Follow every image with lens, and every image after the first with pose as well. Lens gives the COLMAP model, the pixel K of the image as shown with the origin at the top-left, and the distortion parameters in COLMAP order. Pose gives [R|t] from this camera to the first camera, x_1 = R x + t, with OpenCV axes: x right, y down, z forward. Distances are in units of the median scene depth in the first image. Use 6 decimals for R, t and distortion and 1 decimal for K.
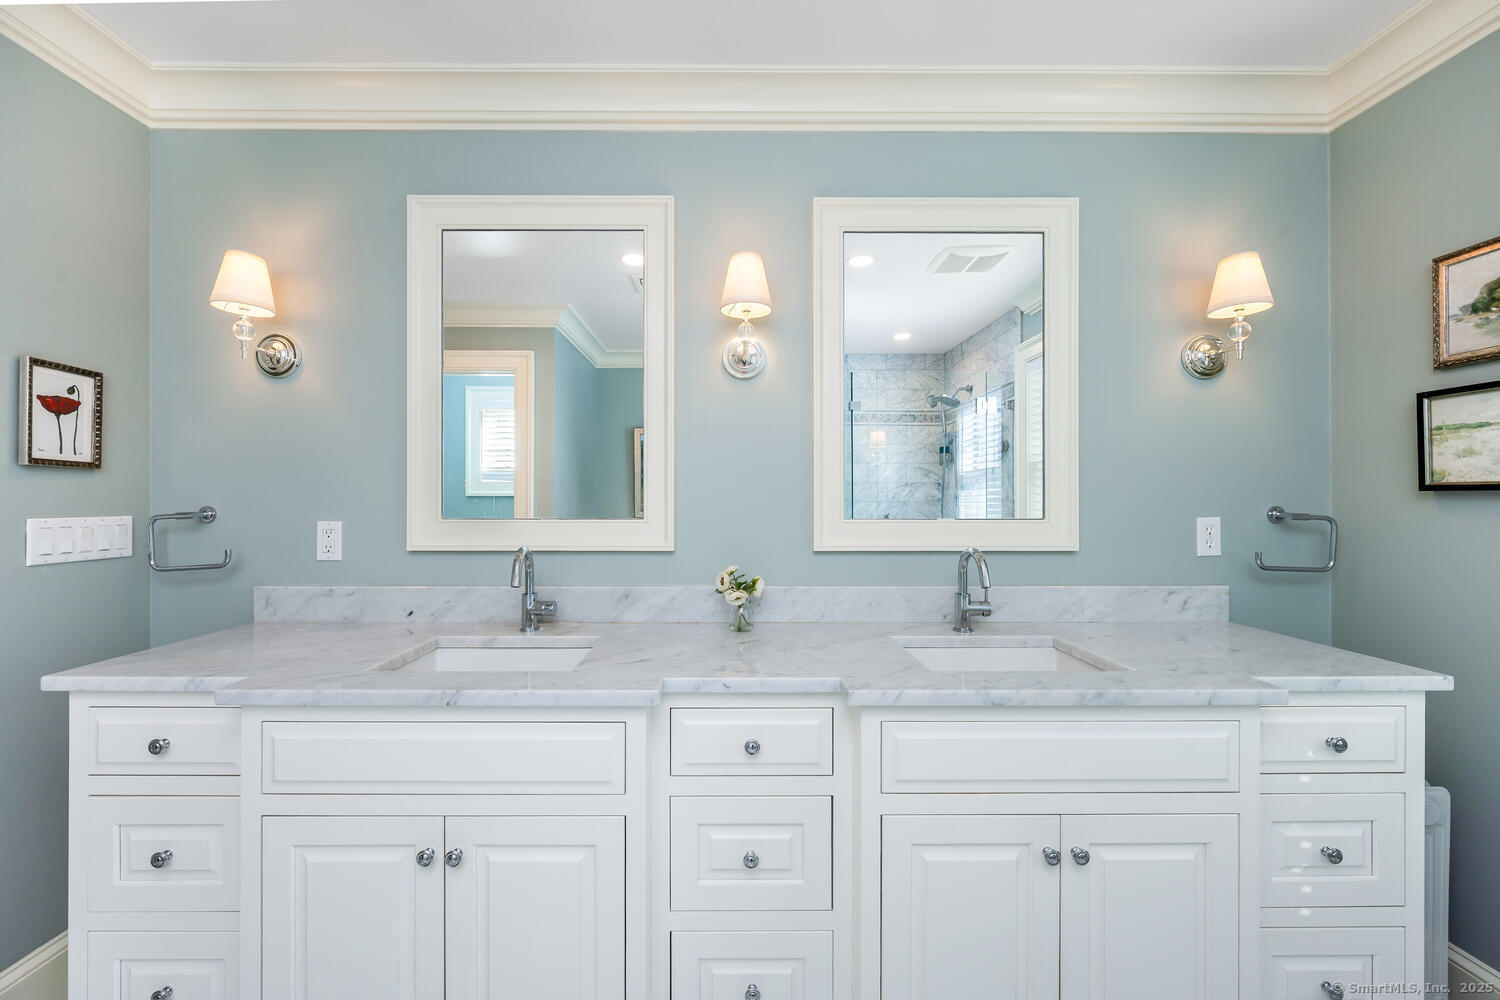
lens RADIAL K [[569.1, 0, 747.1], [0, 569.1, 516.3], [0, 0, 1]] dist [0.002412, 0.000267]
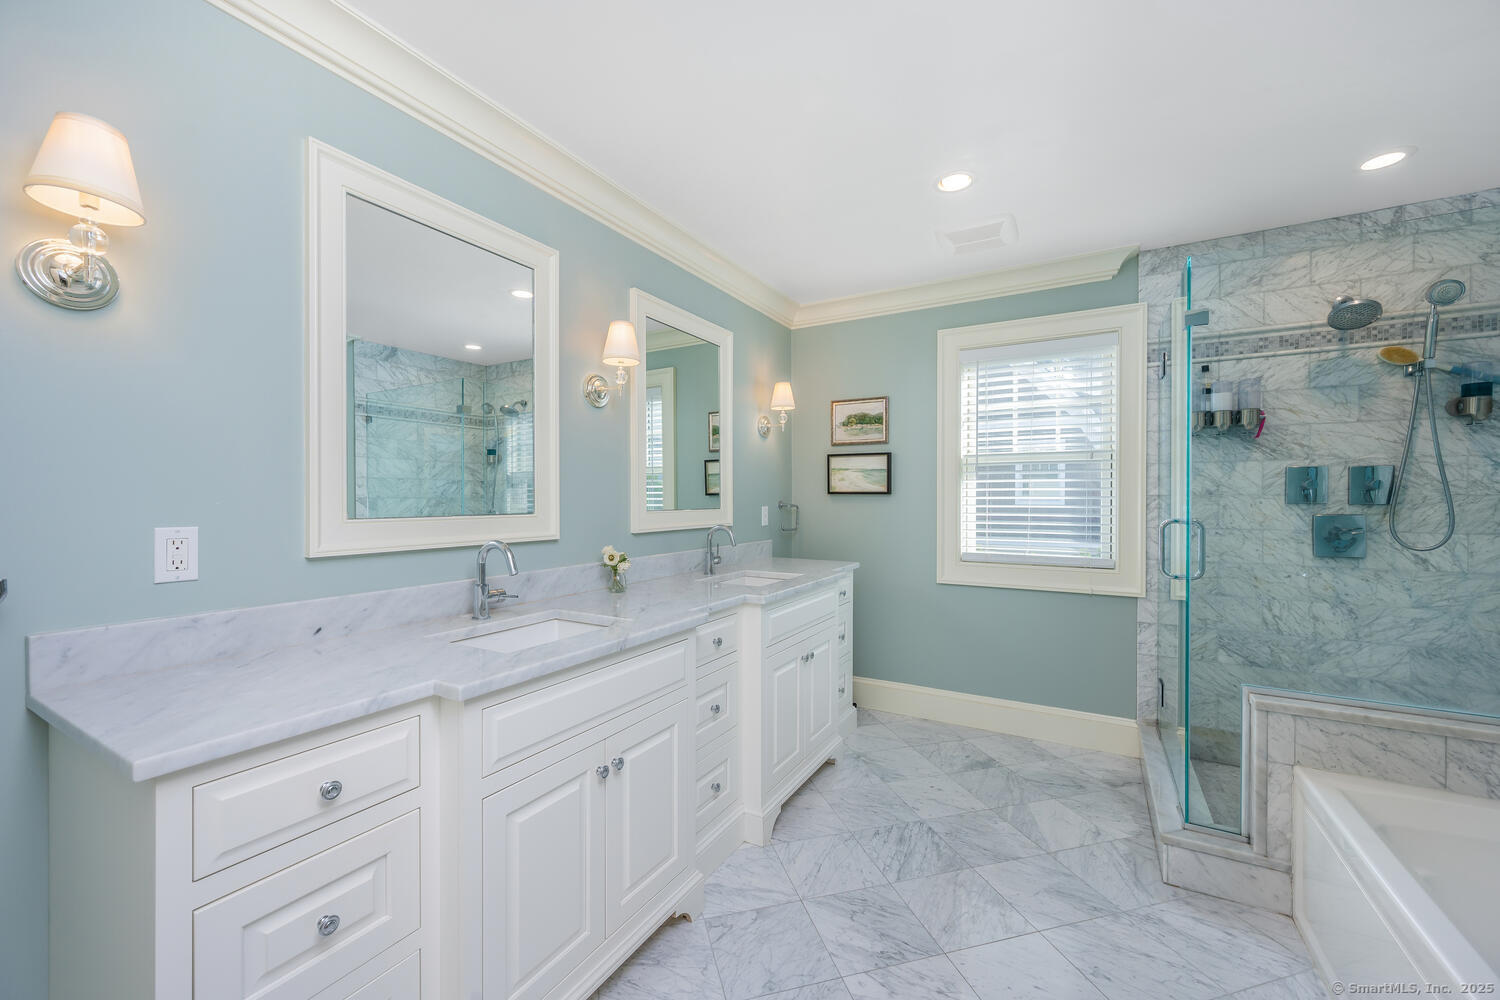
lens RADIAL K [[600.6, 0, 747.5], [0, 600.6, 496.8], [0, 0, 1]] dist [0.021825, 0.000092]
pose [[0.512389, 0.002298, 0.858750, -1.008893], [0.023797, 0.999574, -0.016873, 0.001476], [-0.858424, 0.029081, 0.512117, -0.016387]]
